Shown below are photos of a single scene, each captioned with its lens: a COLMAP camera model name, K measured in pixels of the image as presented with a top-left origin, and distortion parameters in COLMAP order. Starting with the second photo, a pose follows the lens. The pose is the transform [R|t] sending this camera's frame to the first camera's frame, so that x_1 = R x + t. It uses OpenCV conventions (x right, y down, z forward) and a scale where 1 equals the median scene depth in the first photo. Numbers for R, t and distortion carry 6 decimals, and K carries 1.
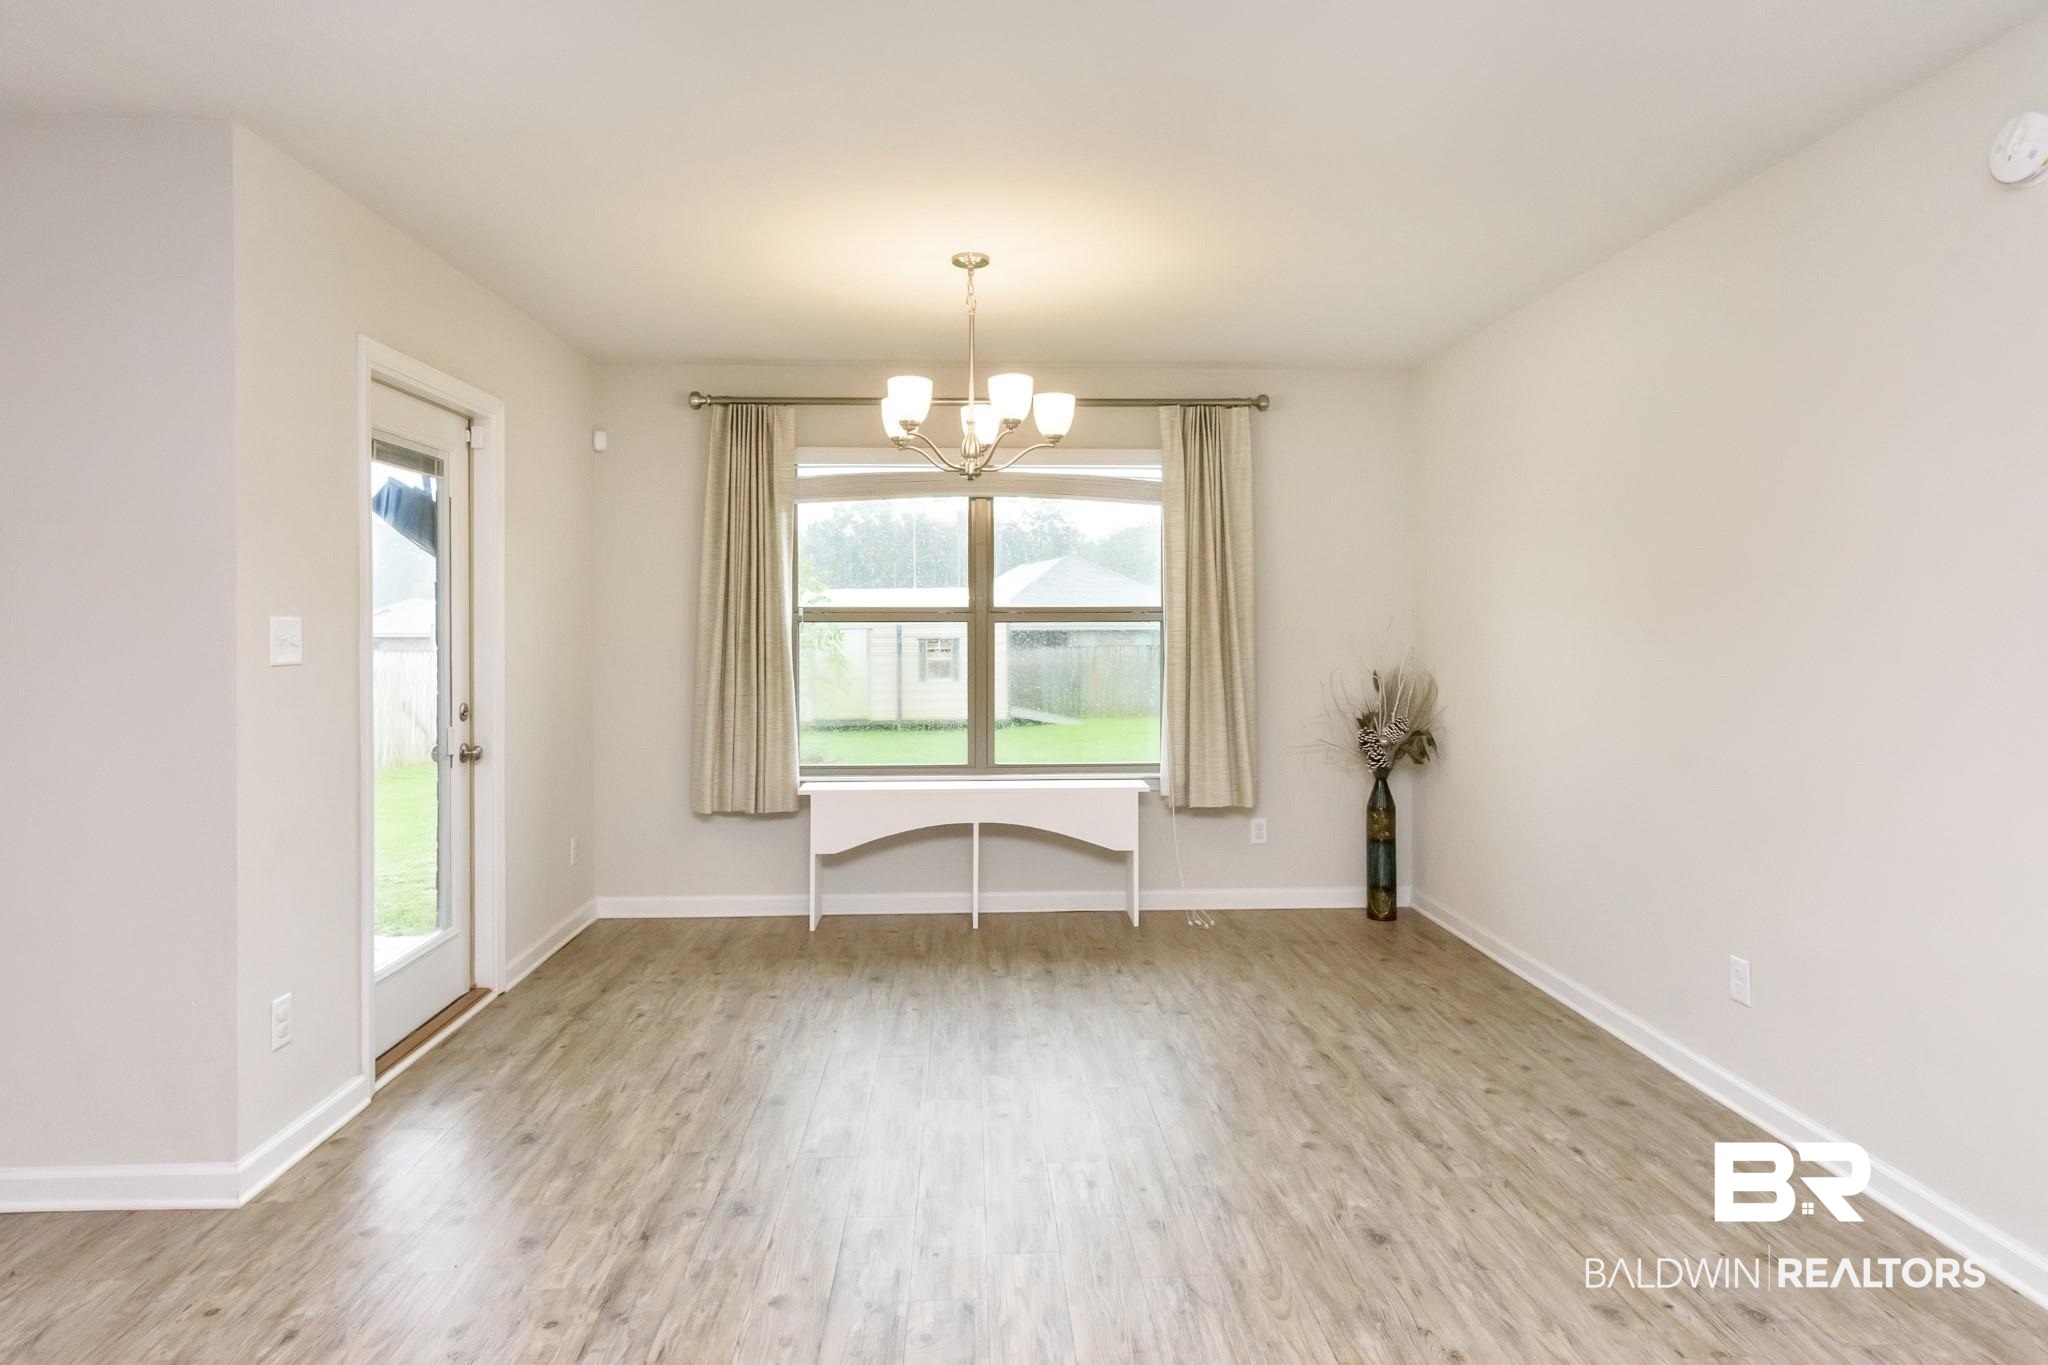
lens RADIAL K [[1119.6, 0, 1024.2], [0, 1119.6, 626.9], [0, 0, 1]] dist [-0.000863, -0.000115]
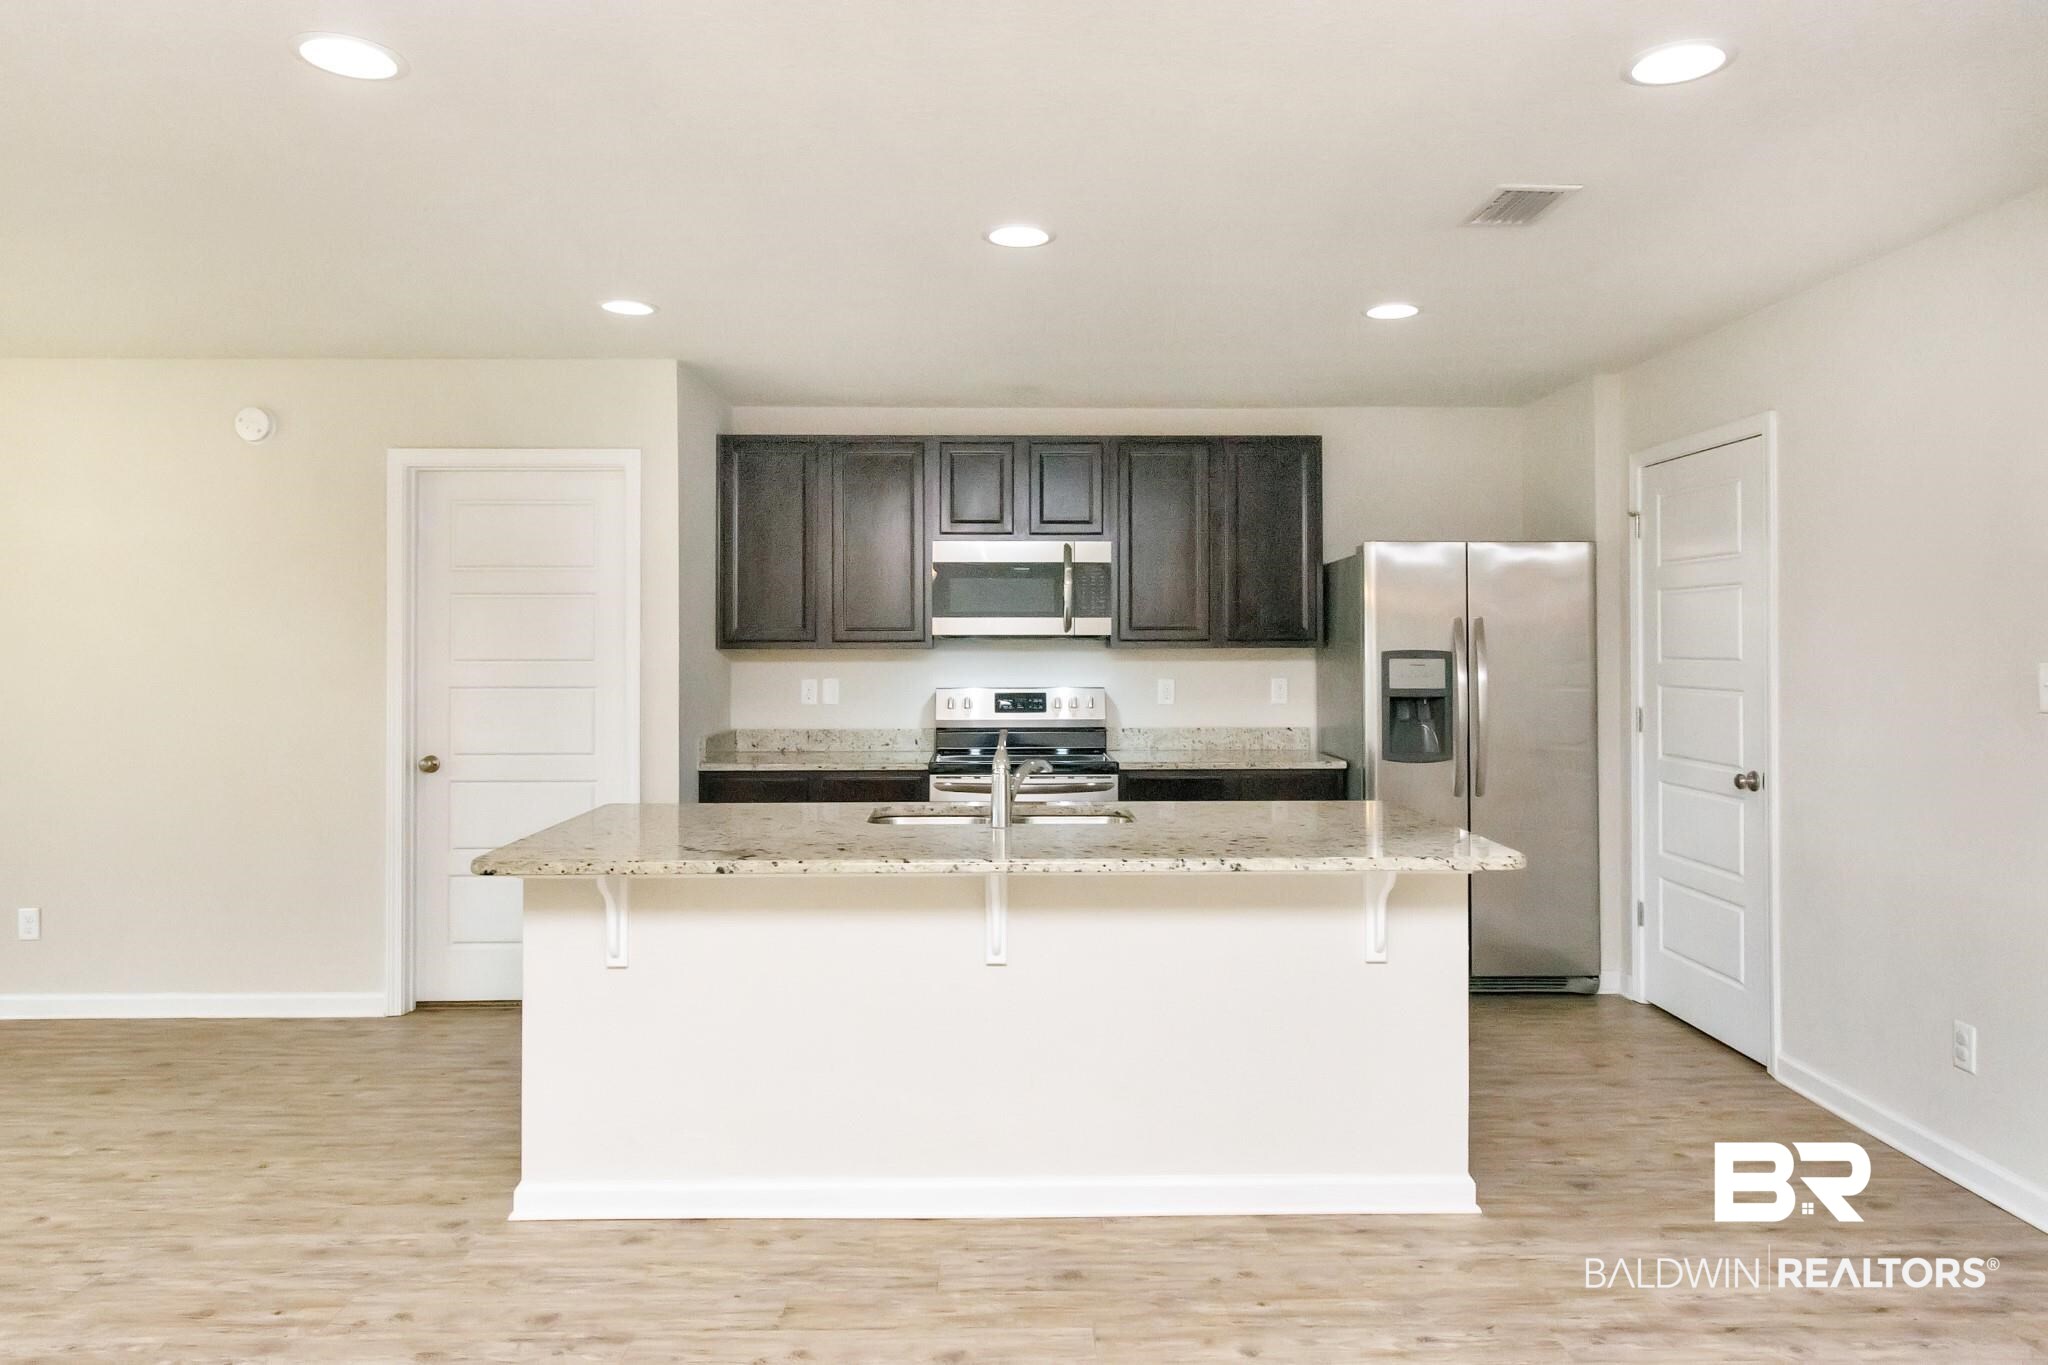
lens RADIAL K [[1301.5, 0, 1030.7], [0, 1301.5, 650.9], [0, 0, 1]] dist [-0.026623, 0.020985]
pose [[0.015604, -0.000014, 0.999878, -0.582902], [0.003527, 0.999994, -0.000041, -0.014430], [-0.999872, 0.003527, 0.015604, -0.170131]]
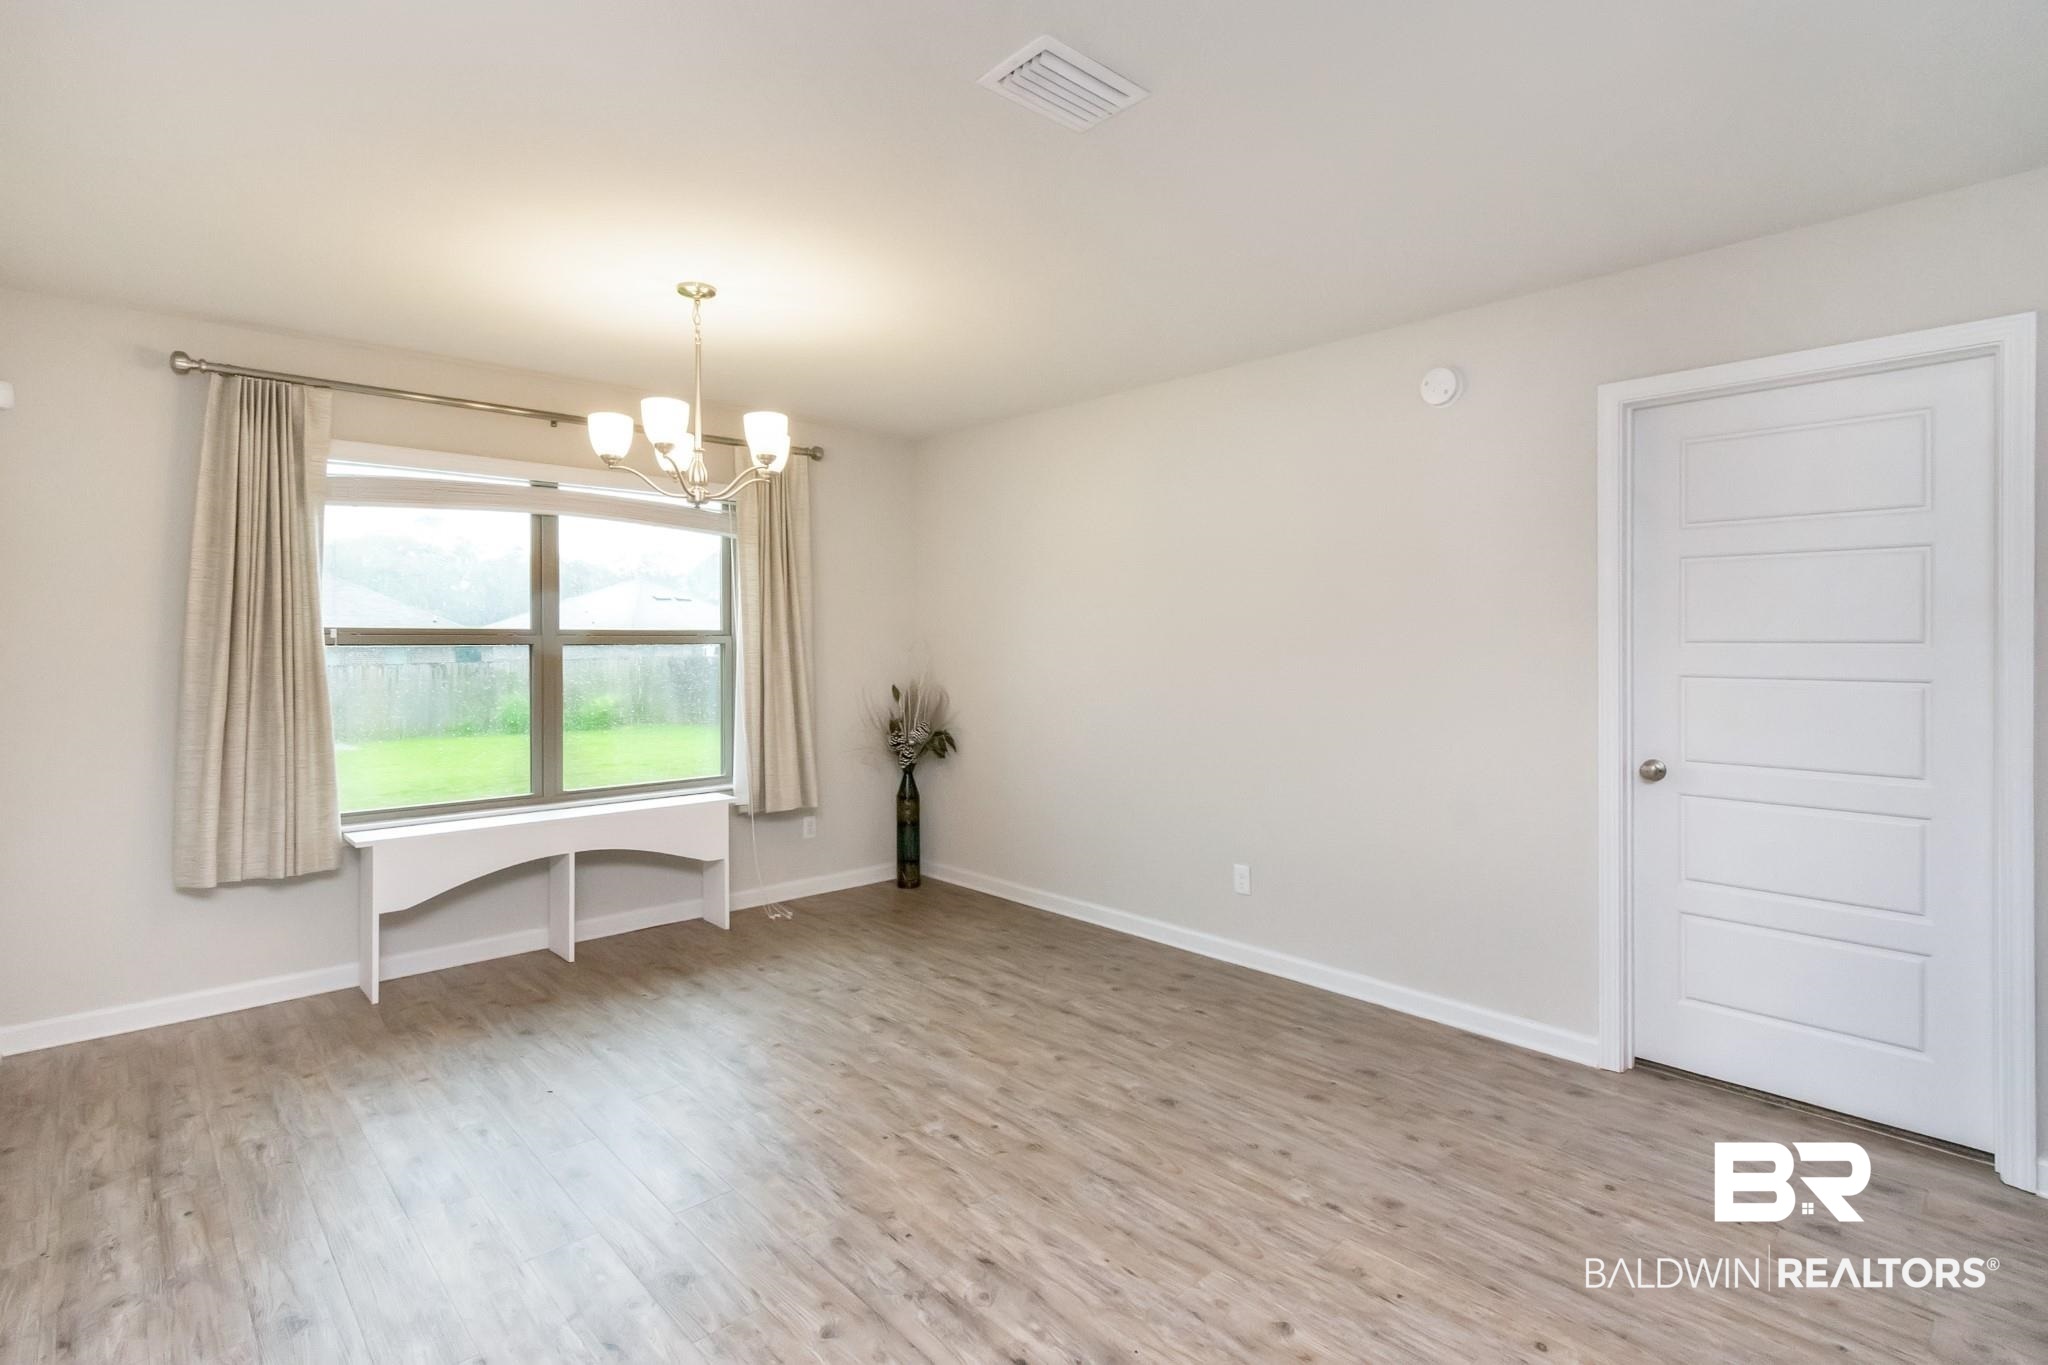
lens RADIAL K [[991.8, 0, 1010.9], [0, 991.8, 644.0], [0, 0, 1]] dist [0.004779, -0.001283]
pose [[0.770039, -0.001258, 0.637995, -0.291090], [0.000635, 0.999999, 0.001206, -0.006395], [-0.637996, -0.000524, 0.770039, 0.092386]]
